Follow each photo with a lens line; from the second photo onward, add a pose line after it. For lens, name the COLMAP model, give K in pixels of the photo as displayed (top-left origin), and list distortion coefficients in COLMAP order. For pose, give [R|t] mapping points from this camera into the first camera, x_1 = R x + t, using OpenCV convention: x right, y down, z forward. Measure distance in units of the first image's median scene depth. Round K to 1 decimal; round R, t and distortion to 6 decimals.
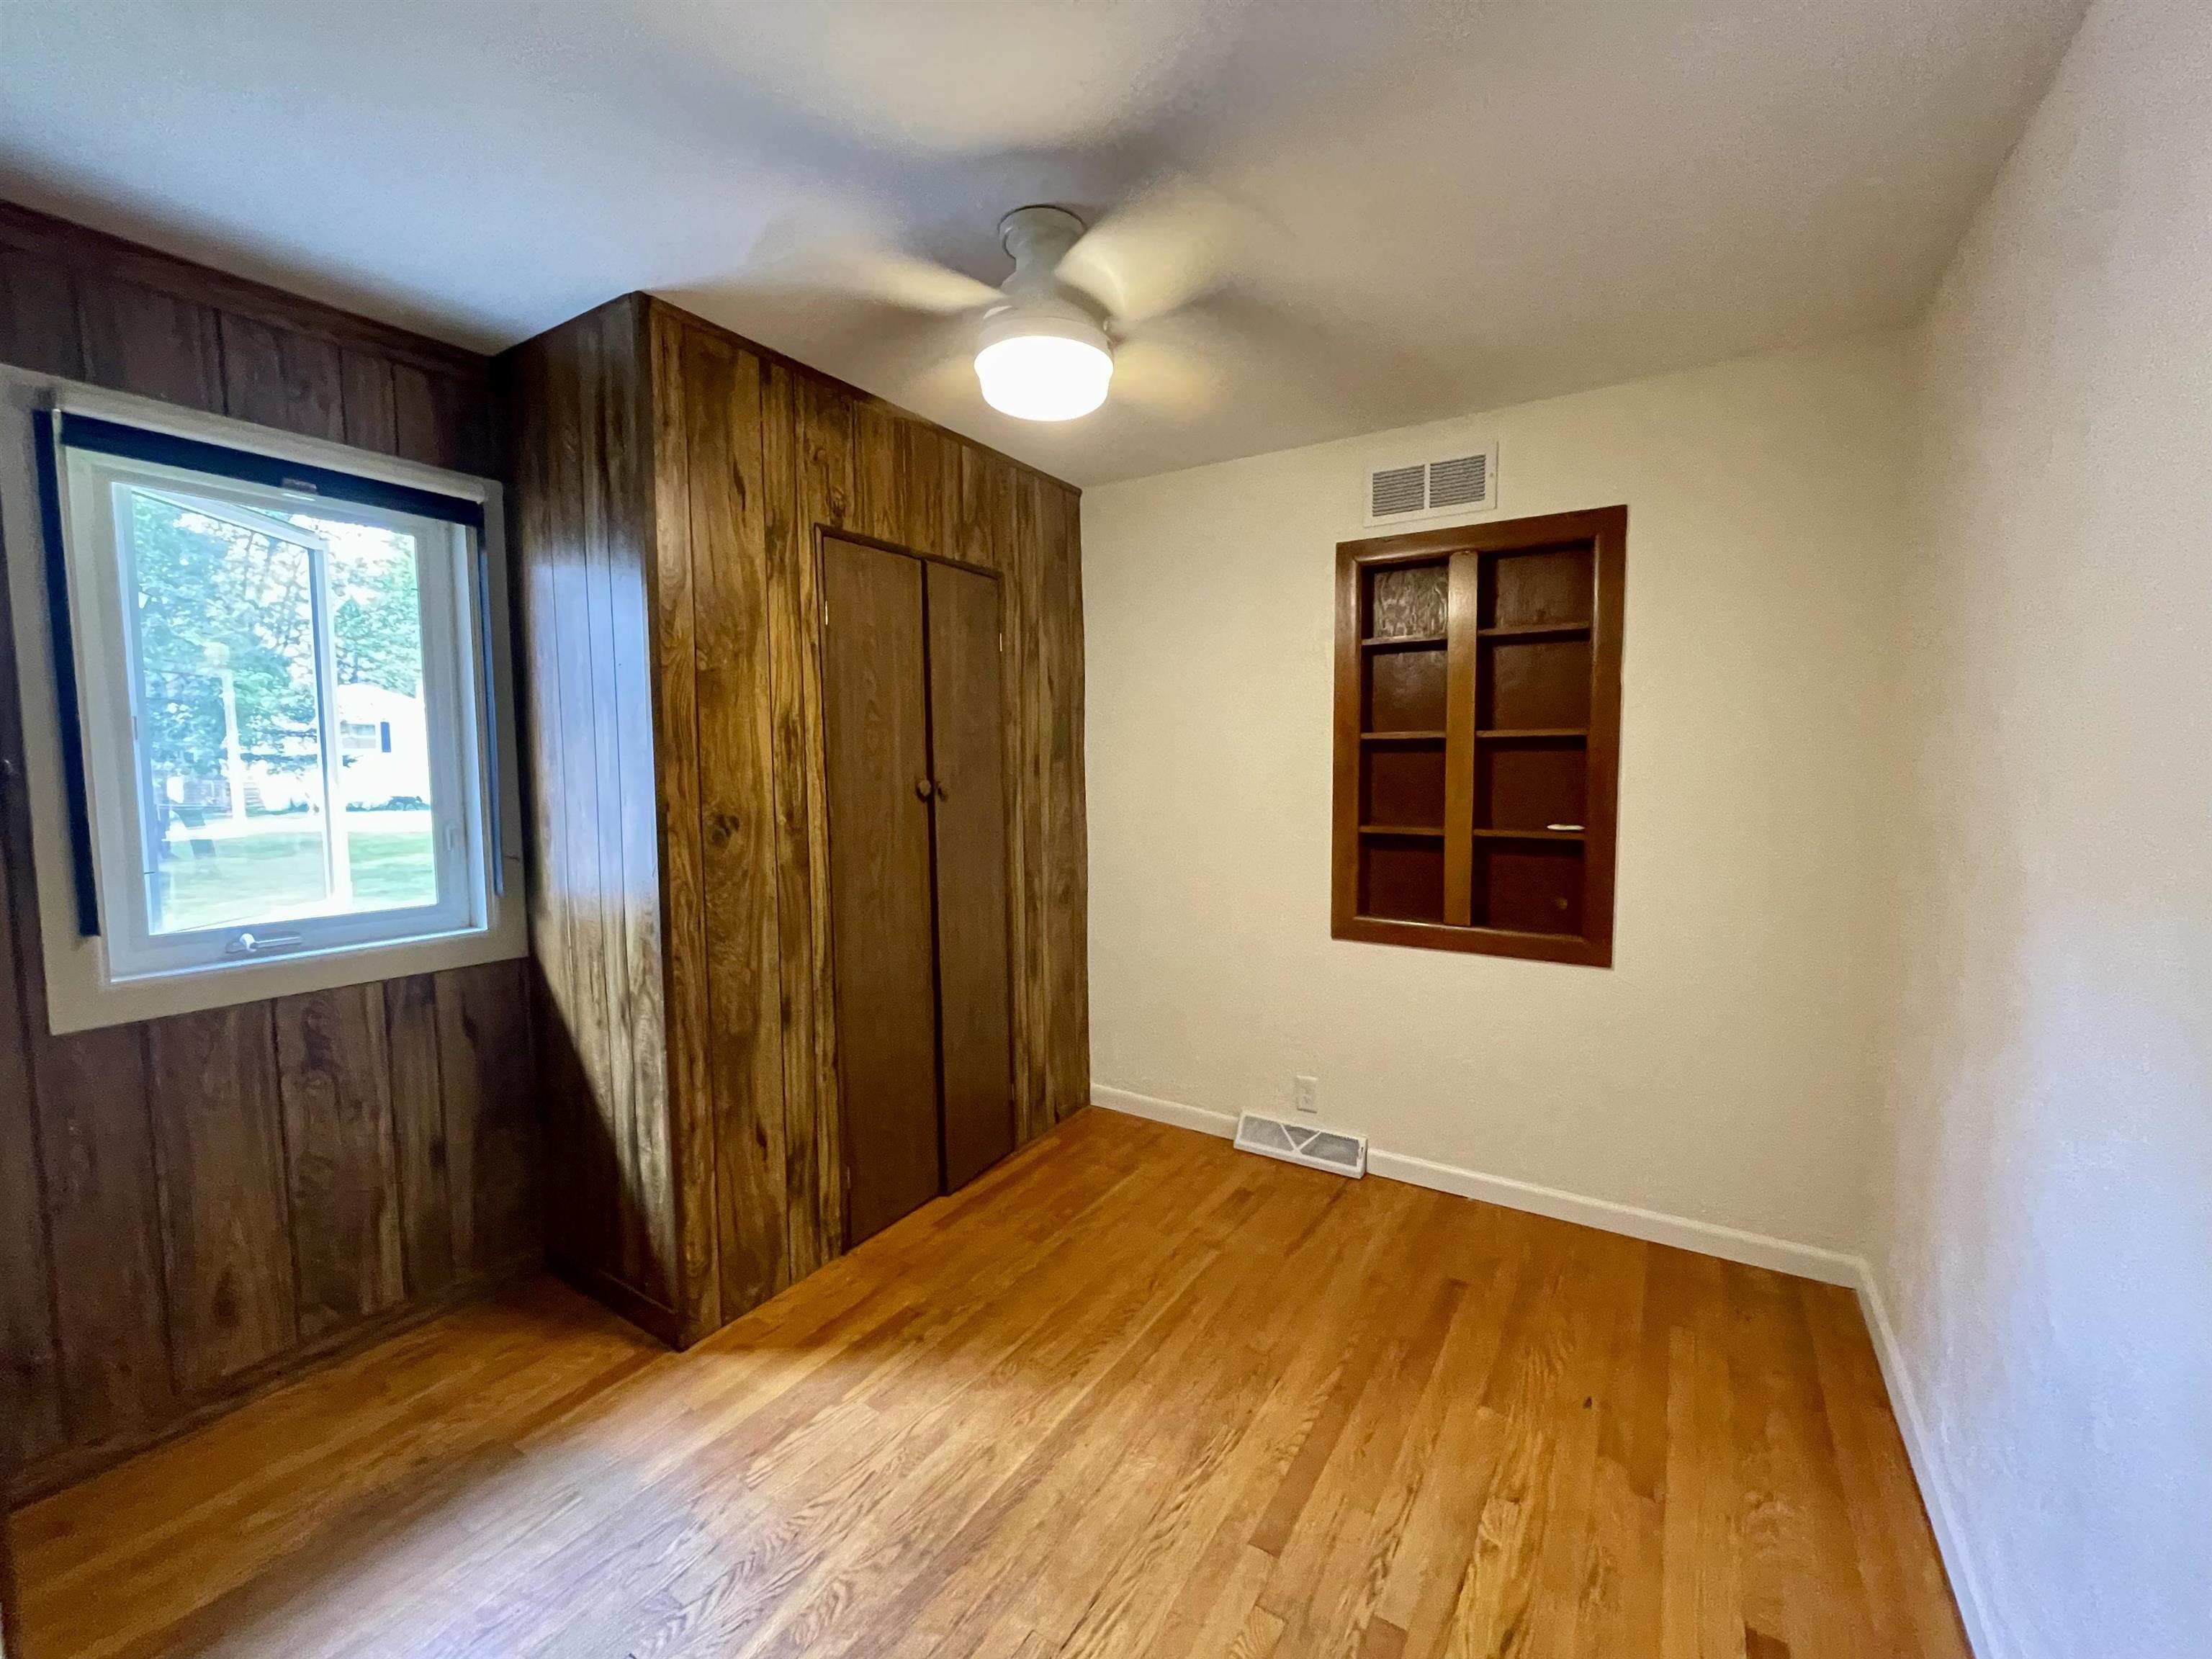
lens RADIAL K [[938.1, 0, 1106.0], [0, 938.1, 829.5], [0, 0, 1]] dist [-0.001033, -0.000295]
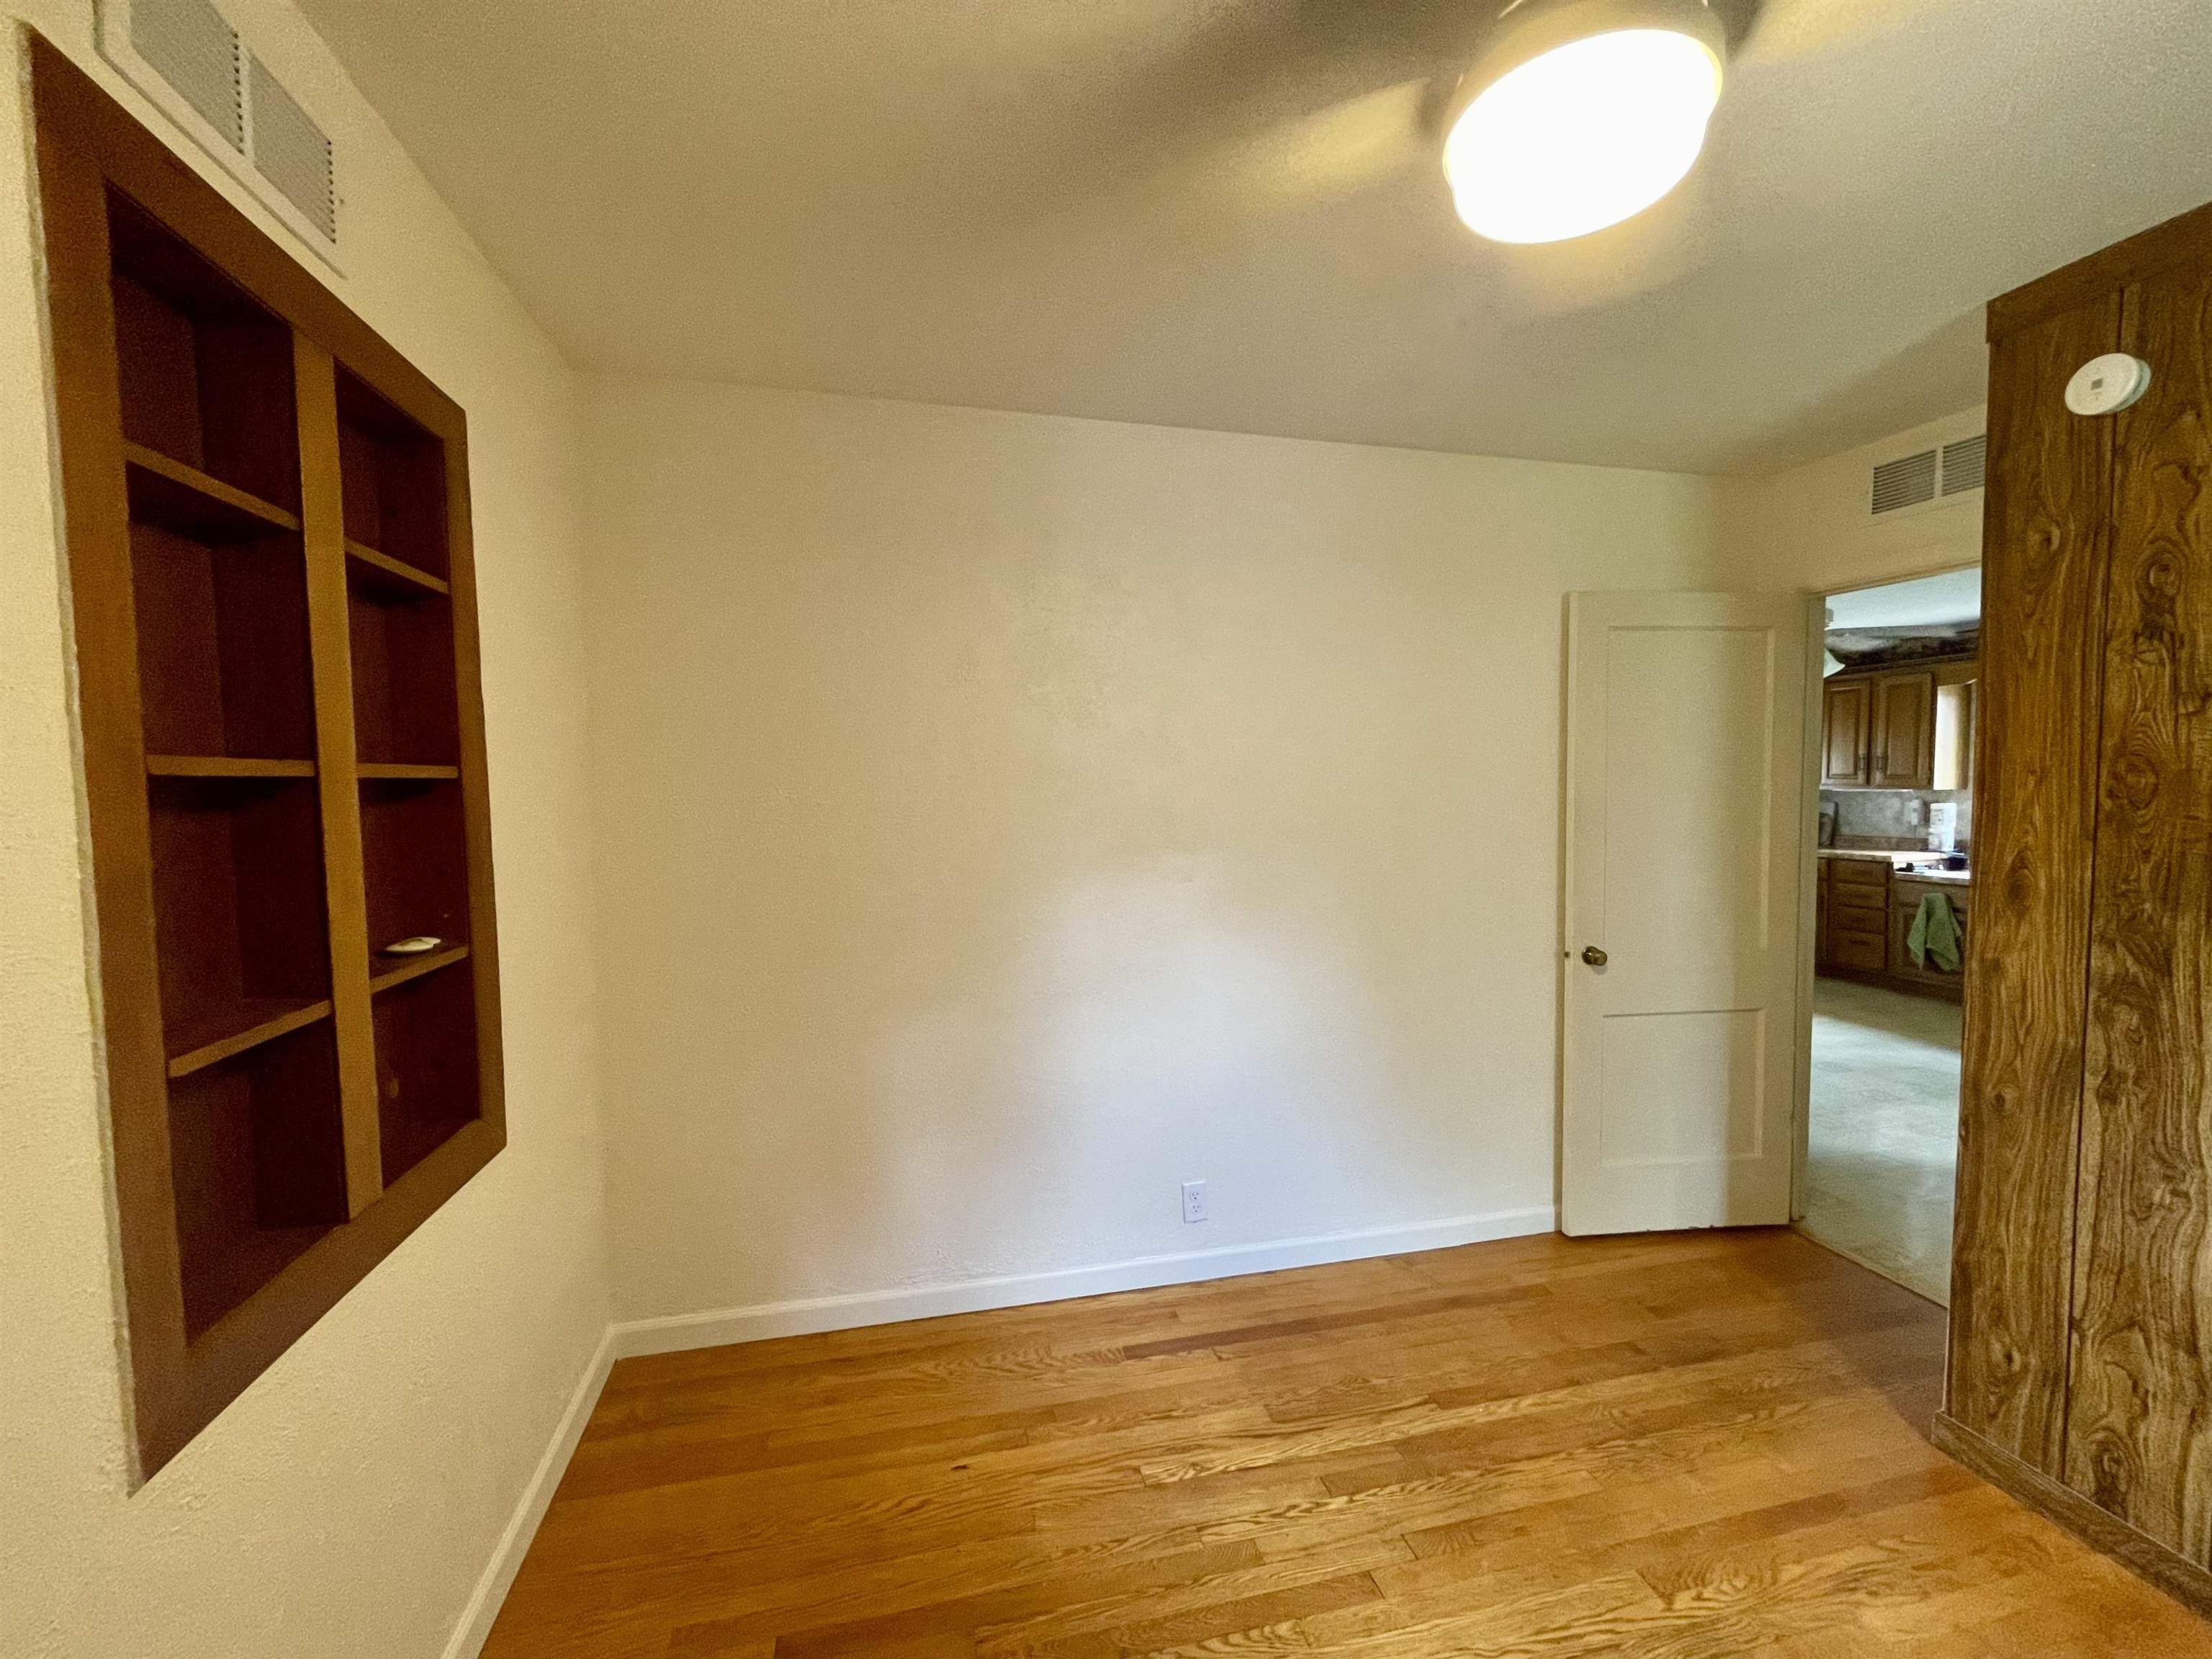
lens RADIAL K [[938.1, 0, 1106.0], [0, 938.1, 829.5], [0, 0, 1]] dist [-0.001033, -0.000295]
pose [[-0.738370, -0.041572, 0.673113, -0.208995], [0.047625, 0.992392, 0.113532, -0.139413], [-0.672712, 0.115885, -0.730773, 1.429803]]
